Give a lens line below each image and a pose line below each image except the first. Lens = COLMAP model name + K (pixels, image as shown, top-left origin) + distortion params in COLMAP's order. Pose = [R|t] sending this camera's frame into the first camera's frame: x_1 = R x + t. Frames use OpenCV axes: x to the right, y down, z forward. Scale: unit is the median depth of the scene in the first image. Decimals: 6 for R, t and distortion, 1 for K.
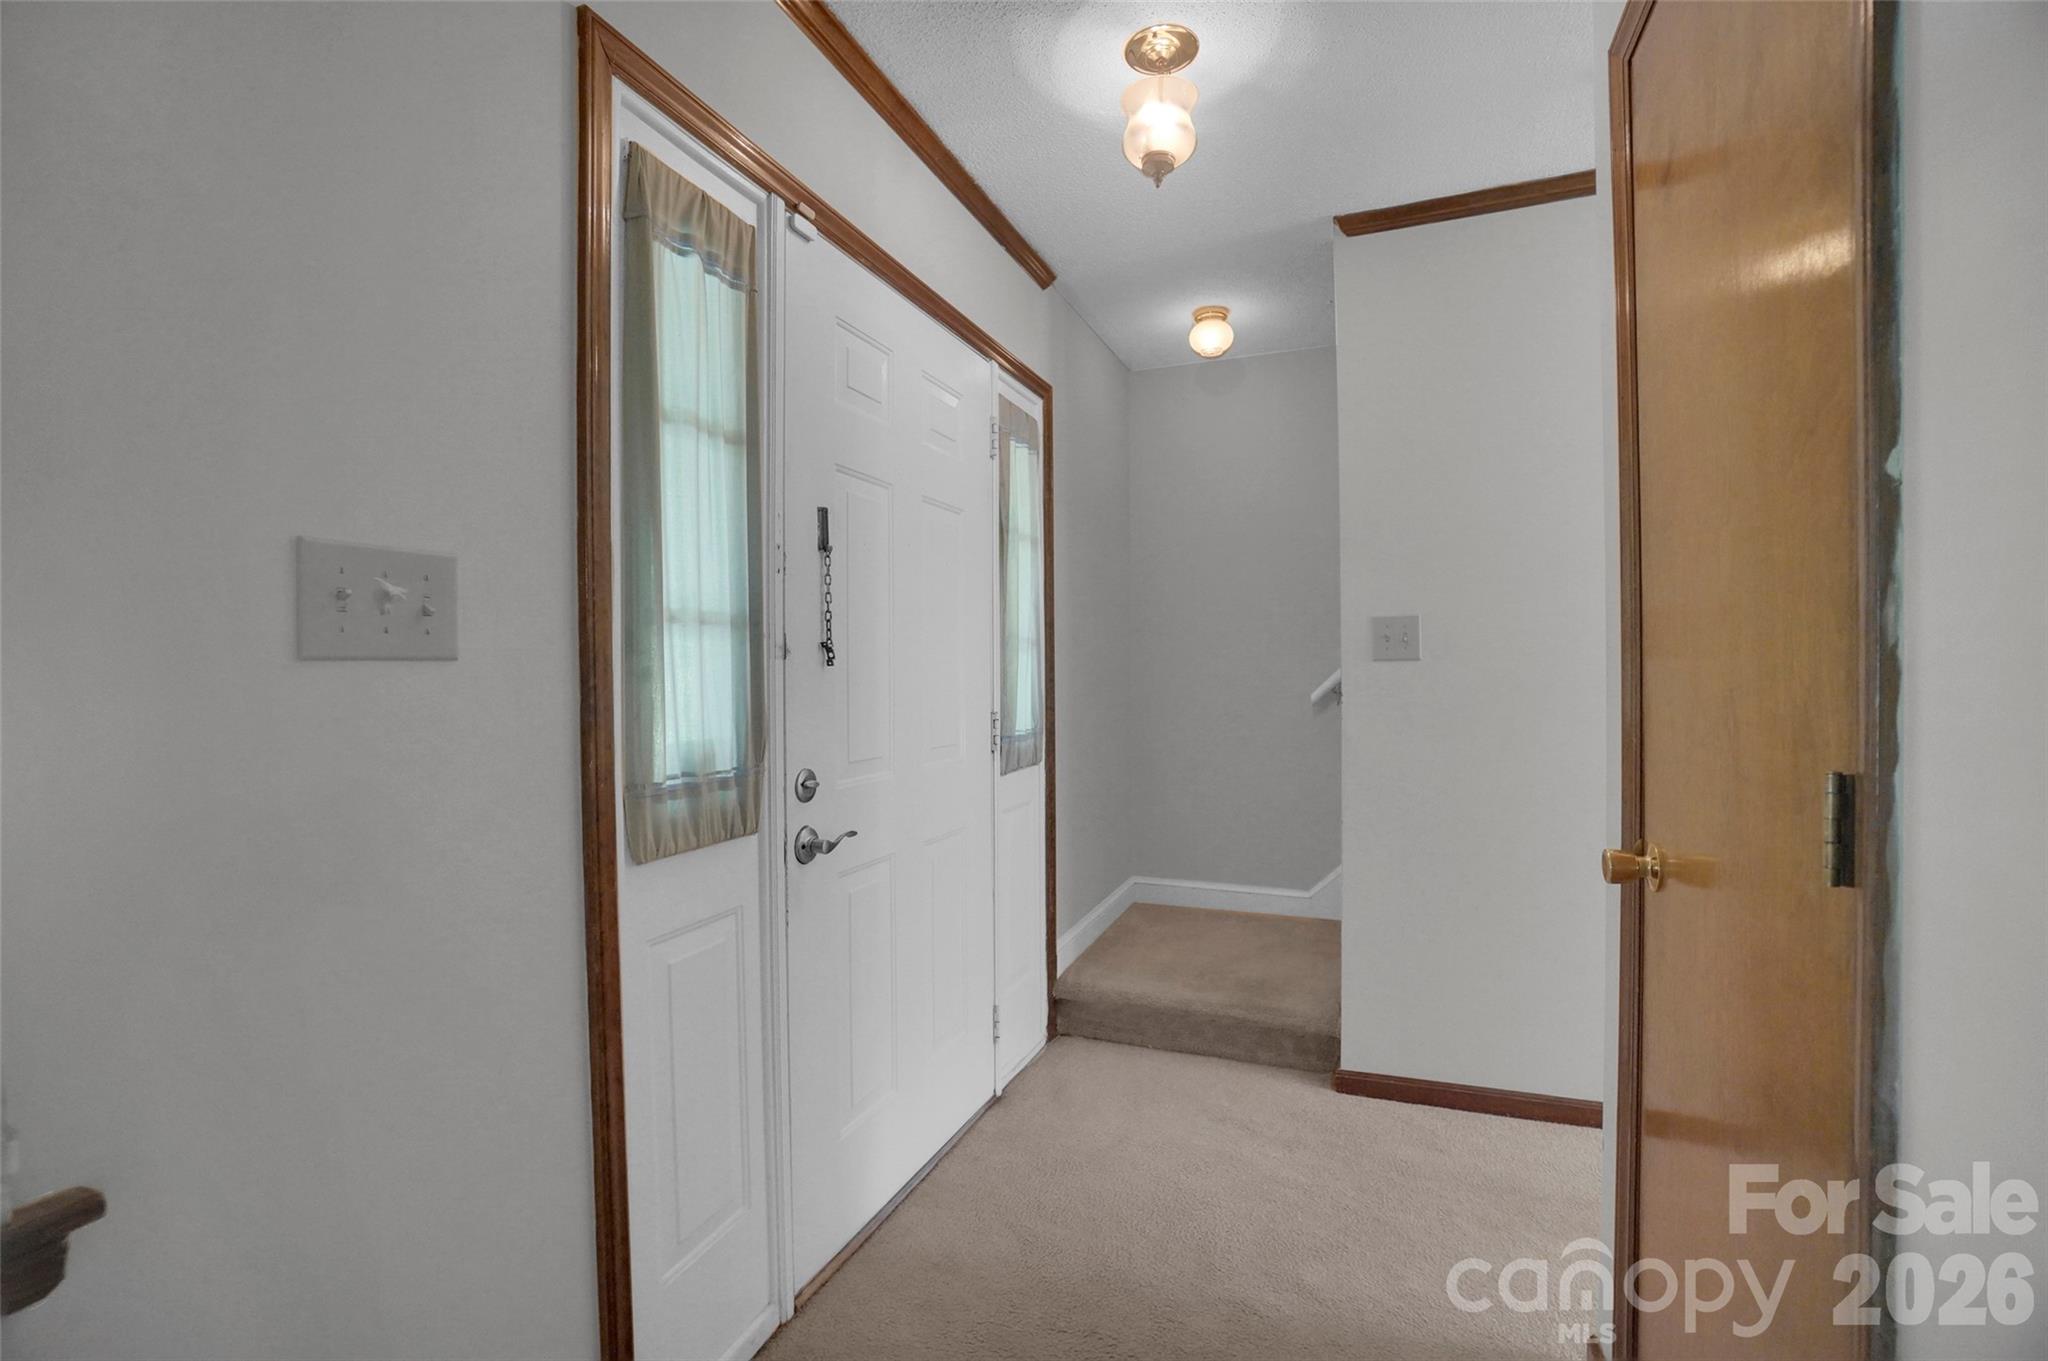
lens RADIAL K [[934.6, 0, 1016.7], [0, 934.6, 680.9], [0, 0, 1]] dist [-0.047108, 0.014144]
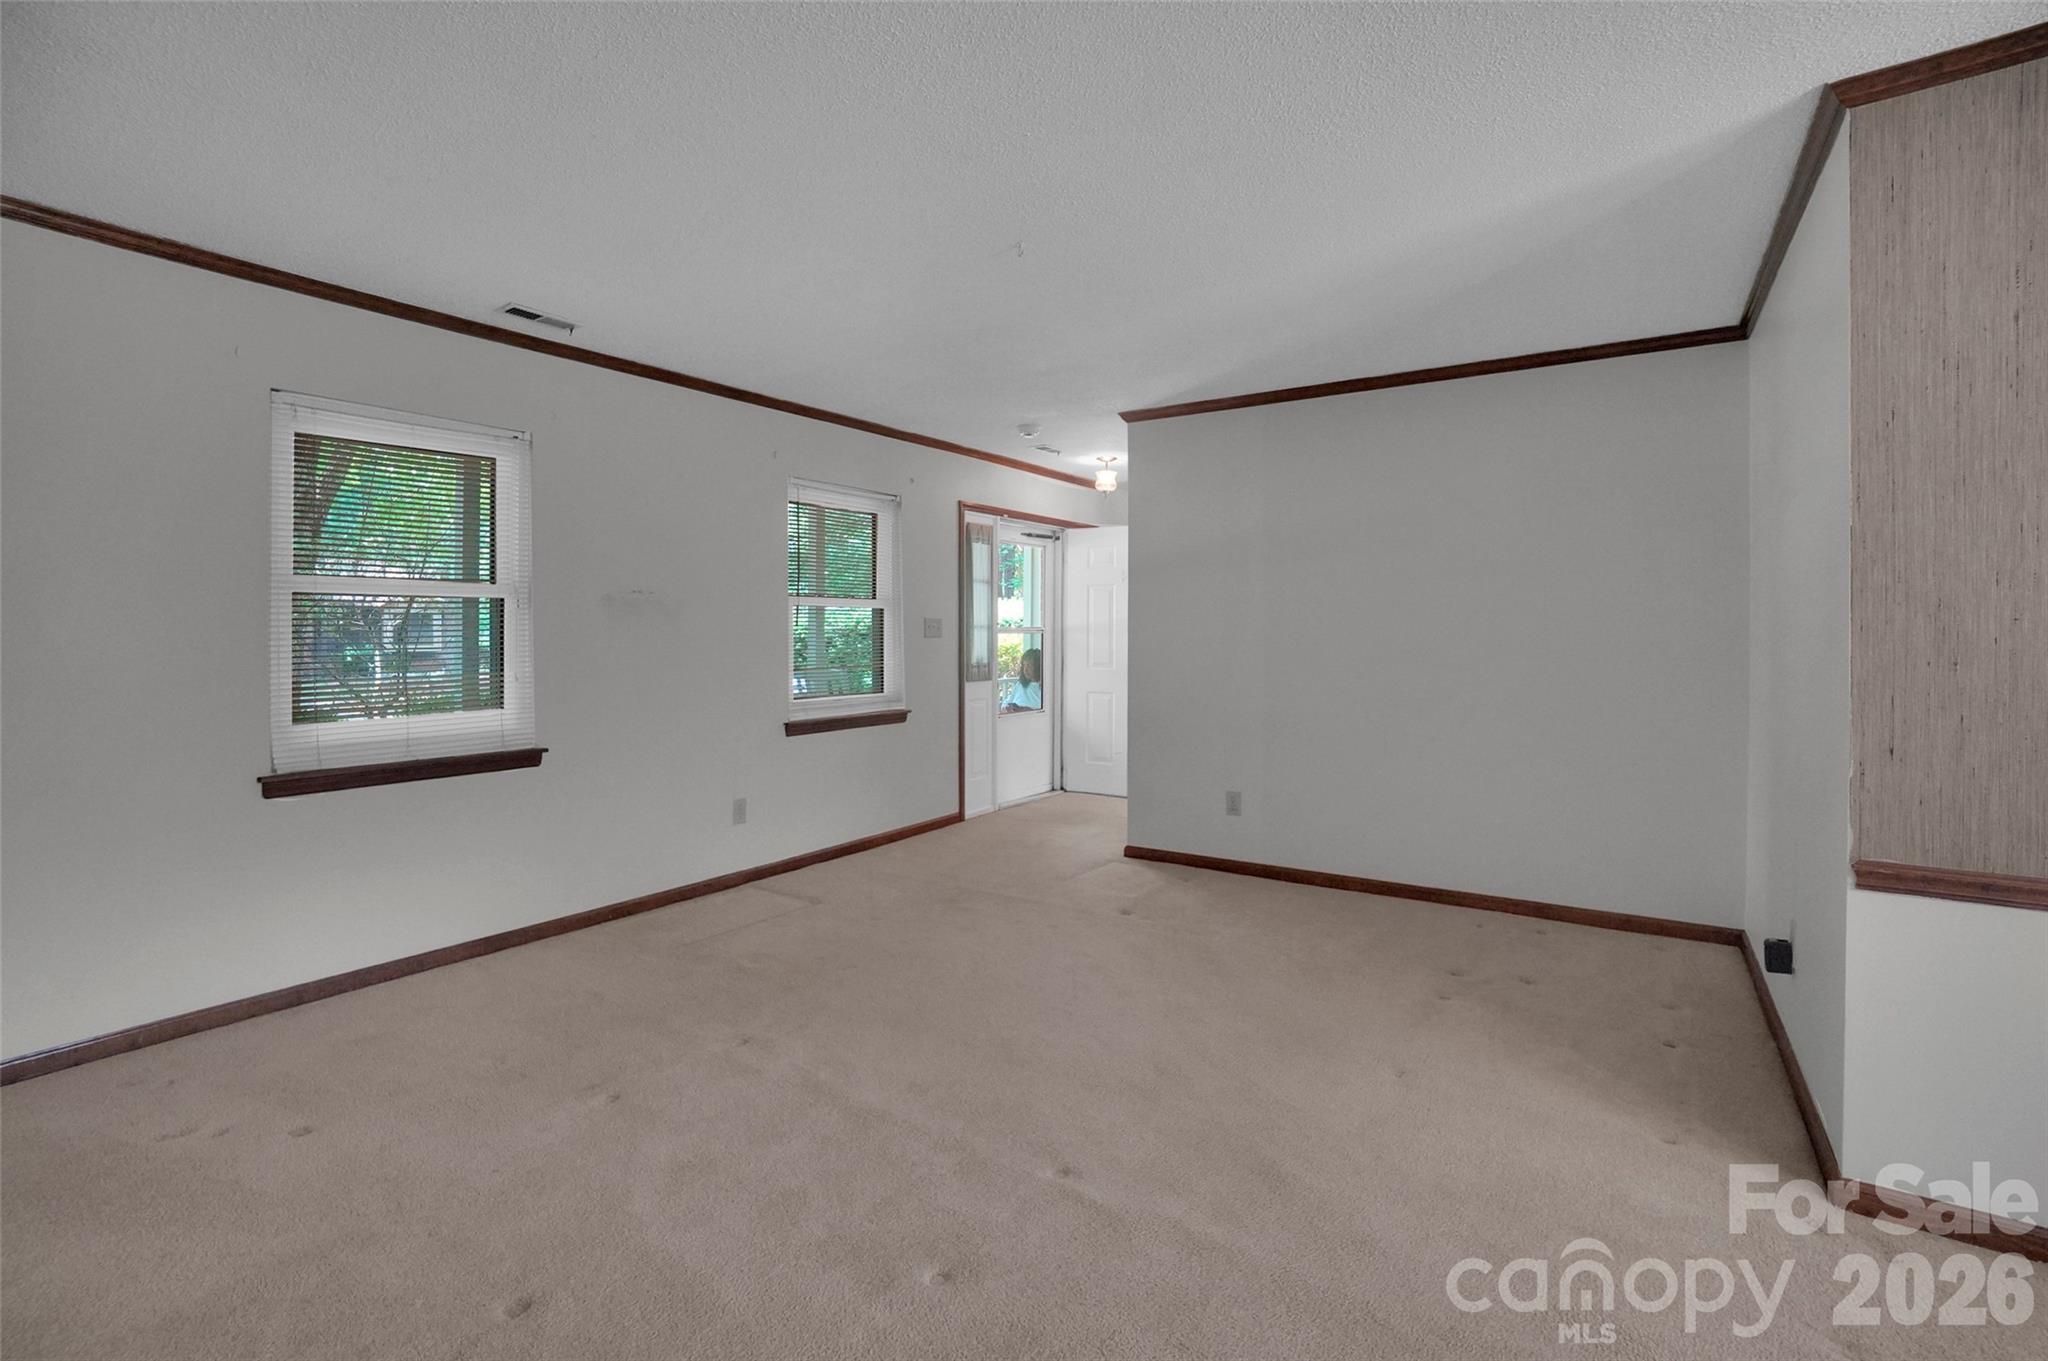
lens RADIAL K [[934.6, 0, 1031.6], [0, 934.6, 625.0], [0, 0, 1]] dist [-0.047108, 0.014144]
pose [[0.982961, 0.006725, -0.183690, 0.719615], [-0.009281, 0.999872, -0.013060, -0.020836], [0.183579, 0.014542, 0.982897, -3.369770]]
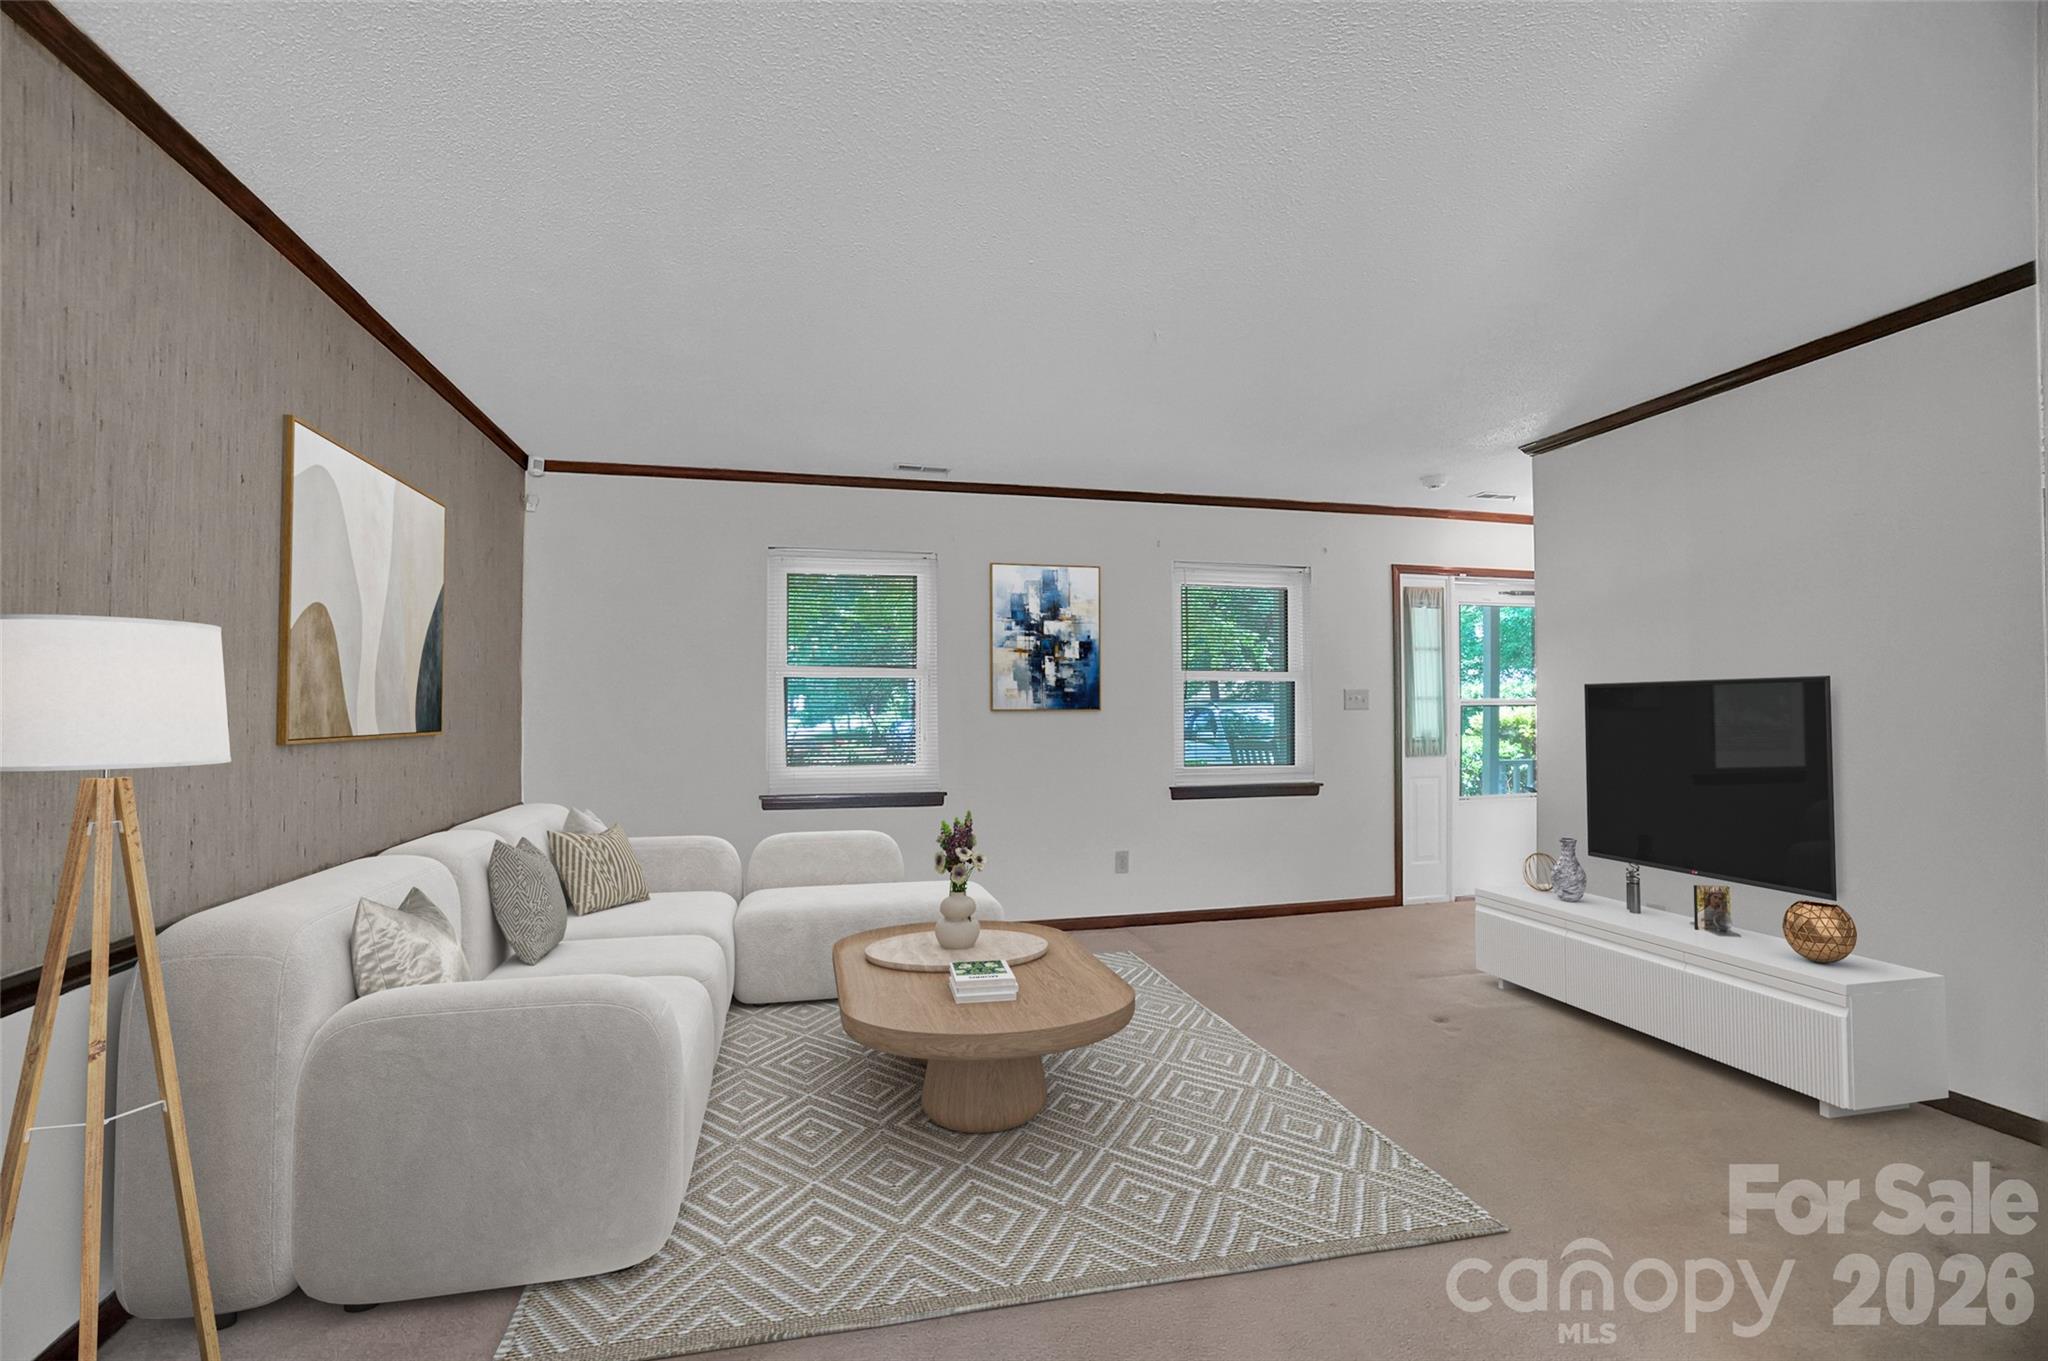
lens RADIAL K [[934.6, 0, 1021.0], [0, 934.6, 693.6], [0, 0, 1]] dist [-0.047108, 0.014144]
pose [[0.609426, -0.007331, -0.792809, 1.832294], [-0.007961, 0.999850, -0.015365, -0.012022], [0.792803, 0.015675, 0.609277, -2.921639]]
